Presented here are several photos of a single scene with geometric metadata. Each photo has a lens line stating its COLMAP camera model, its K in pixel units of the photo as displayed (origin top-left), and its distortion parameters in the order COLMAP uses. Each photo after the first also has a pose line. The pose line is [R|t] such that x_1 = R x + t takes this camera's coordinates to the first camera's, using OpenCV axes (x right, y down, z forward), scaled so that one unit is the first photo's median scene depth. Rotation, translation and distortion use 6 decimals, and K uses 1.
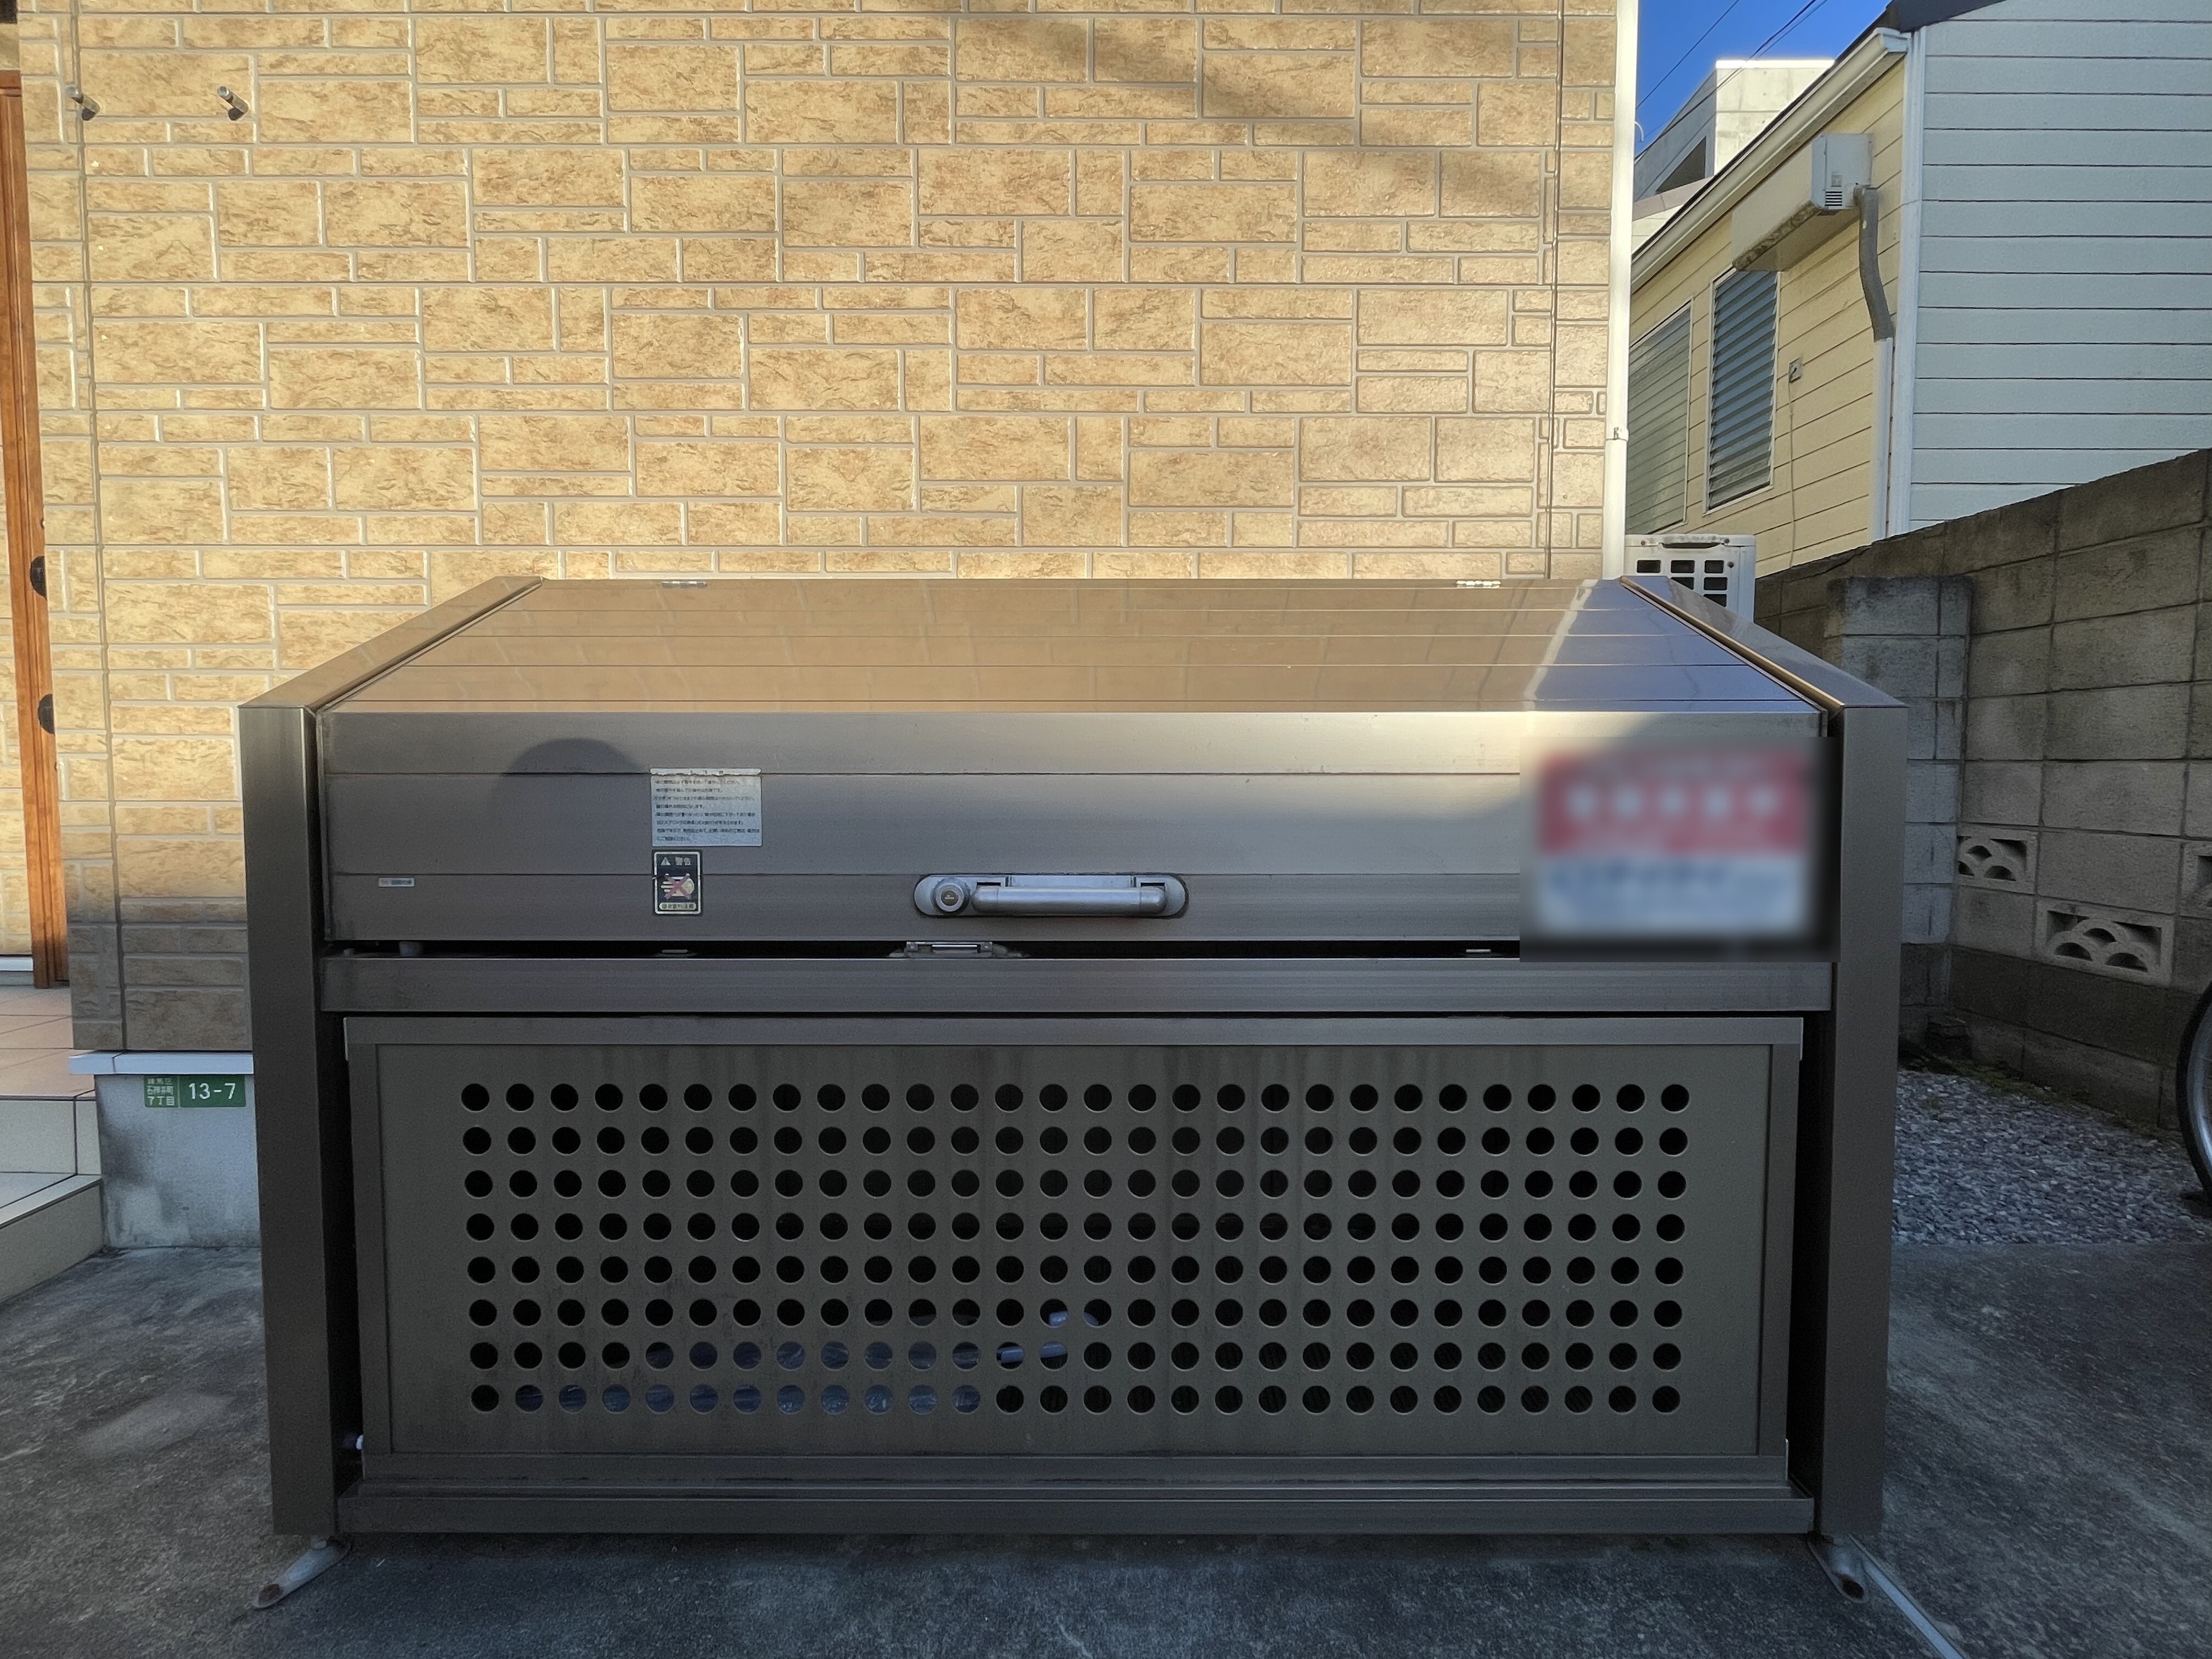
lens RADIAL K [[1020.3, 0, 1109.1], [0, 1020.3, 830.6], [0, 0, 1]] dist [-0.005991, -0.000357]
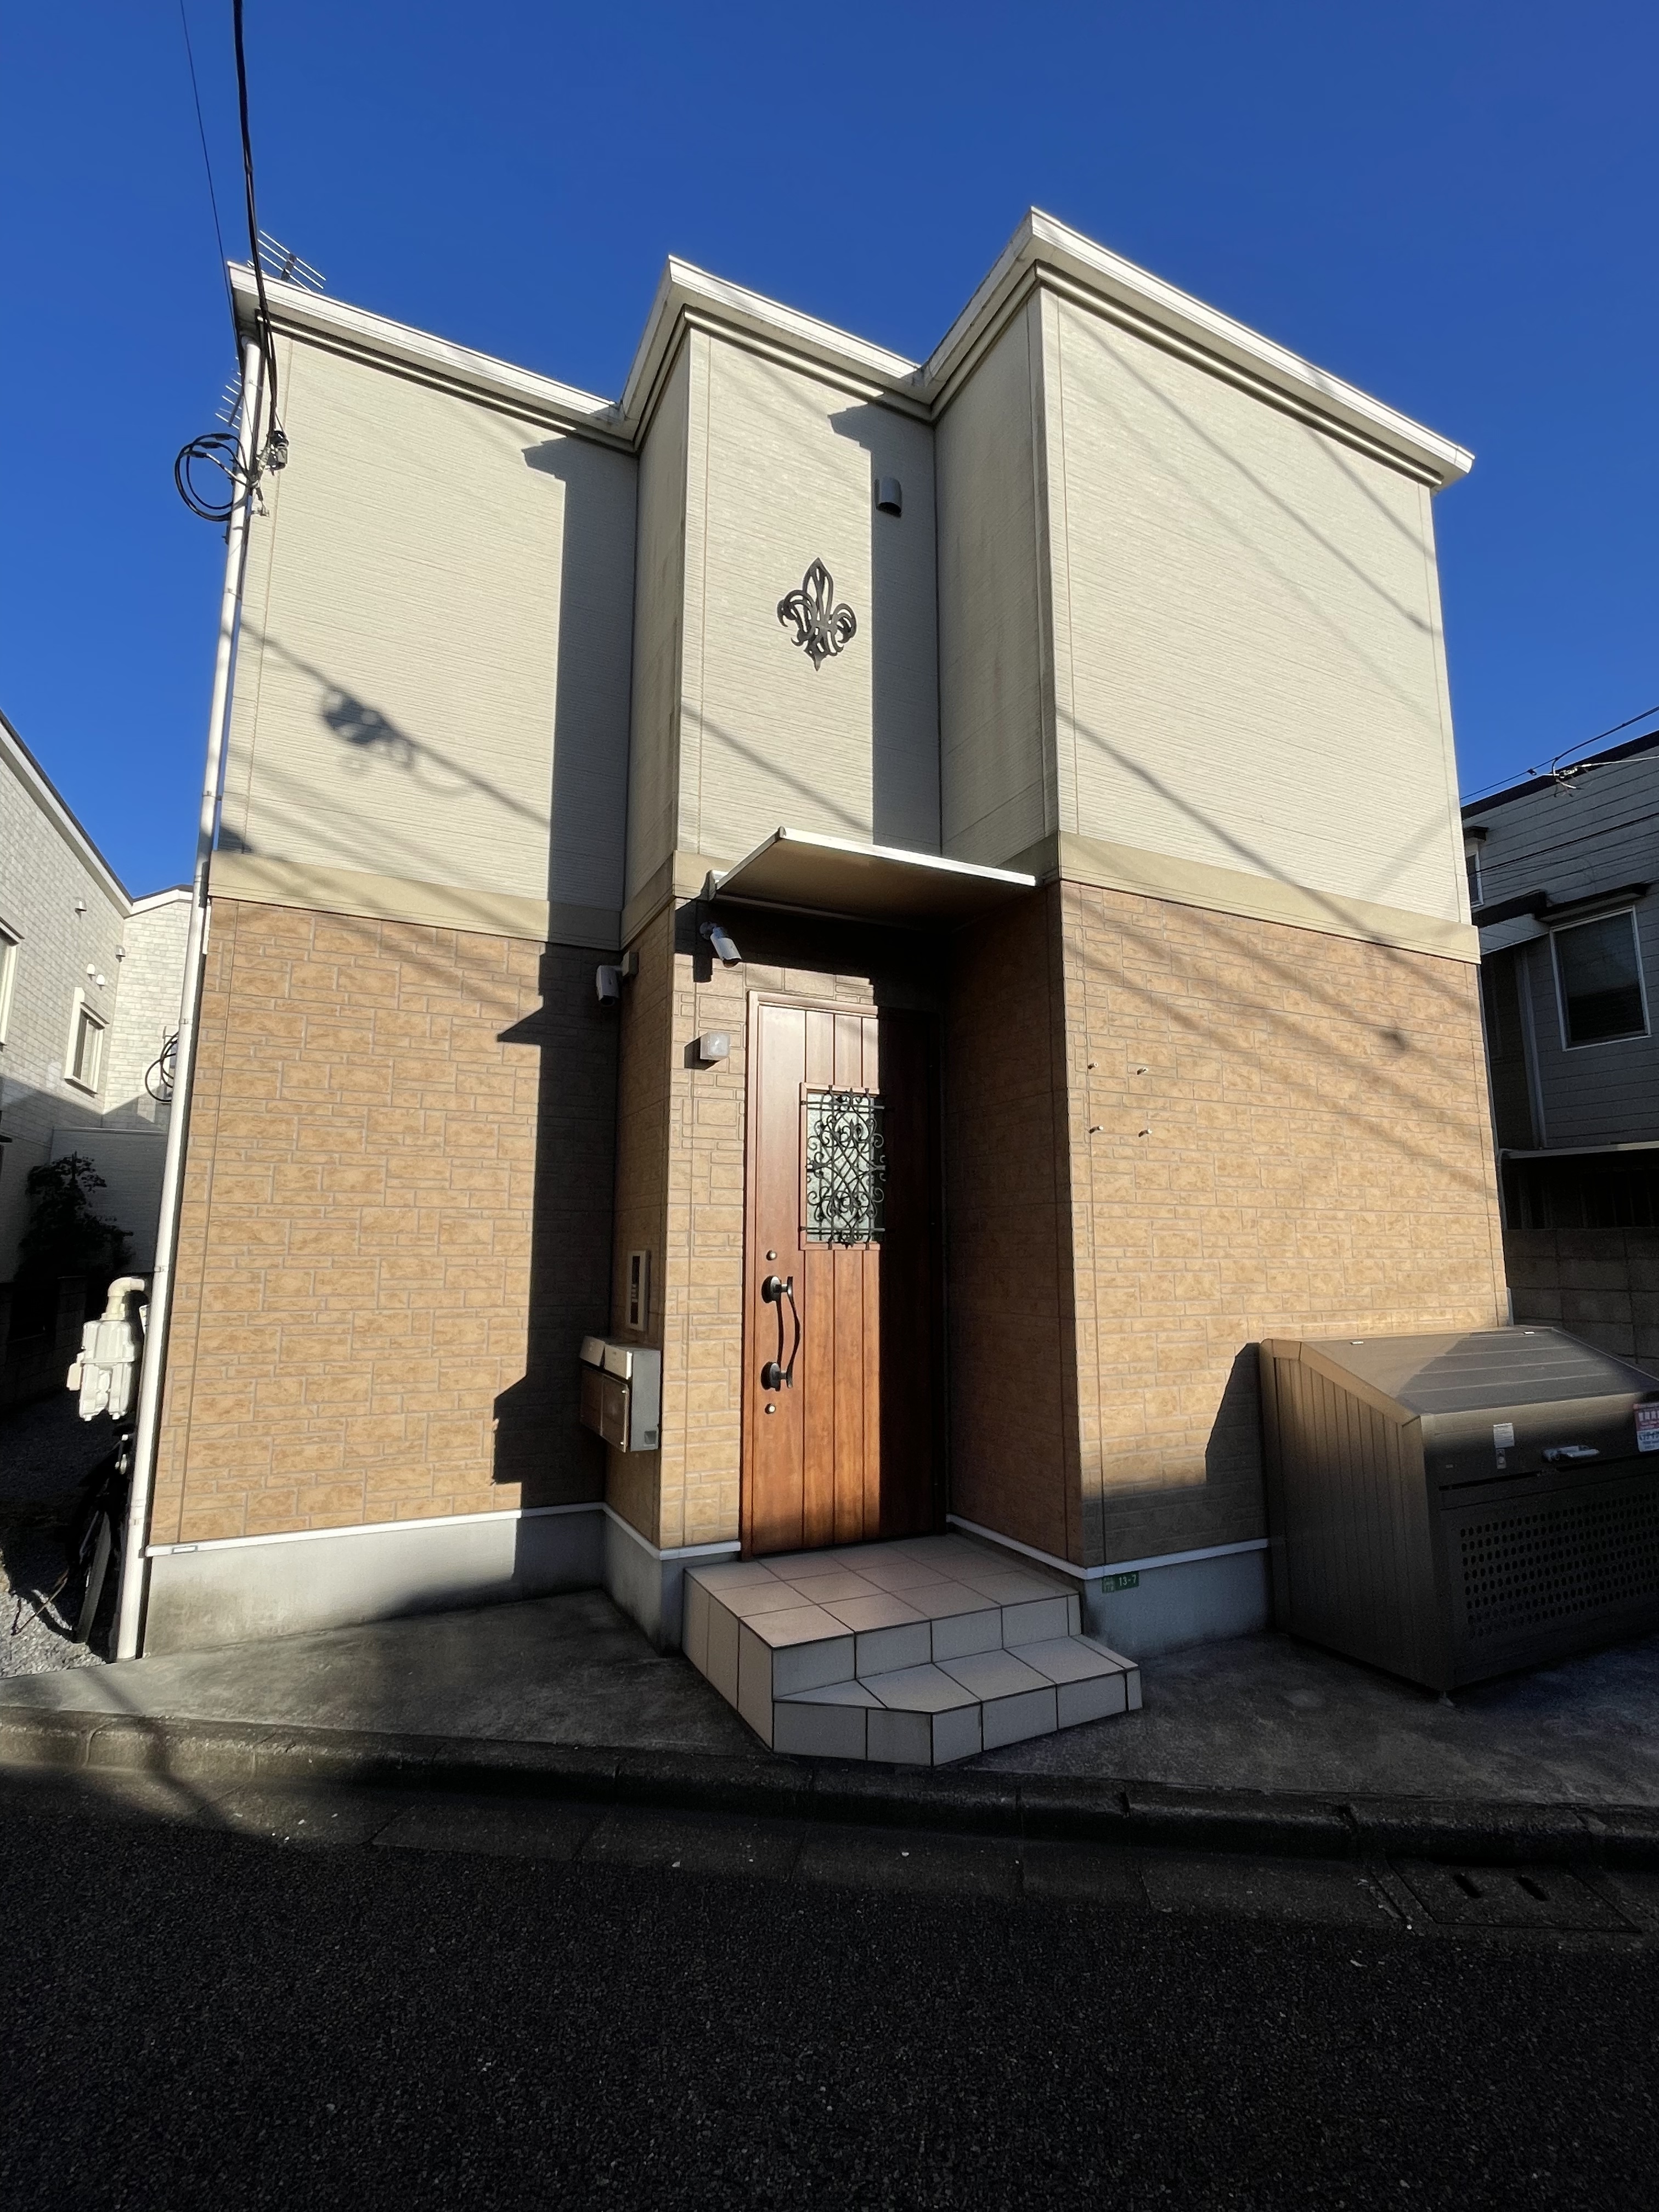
lens RADIAL K [[1020.3, 0, 830.1], [0, 1020.3, 1107.8], [0, 0, 1]] dist [-0.005991, -0.000357]
pose [[0.897966, 0.061939, 0.435685, -2.538045], [0.030511, 0.978900, -0.202049, -0.303419], [-0.439007, 0.194727, 0.877129, -0.787440]]
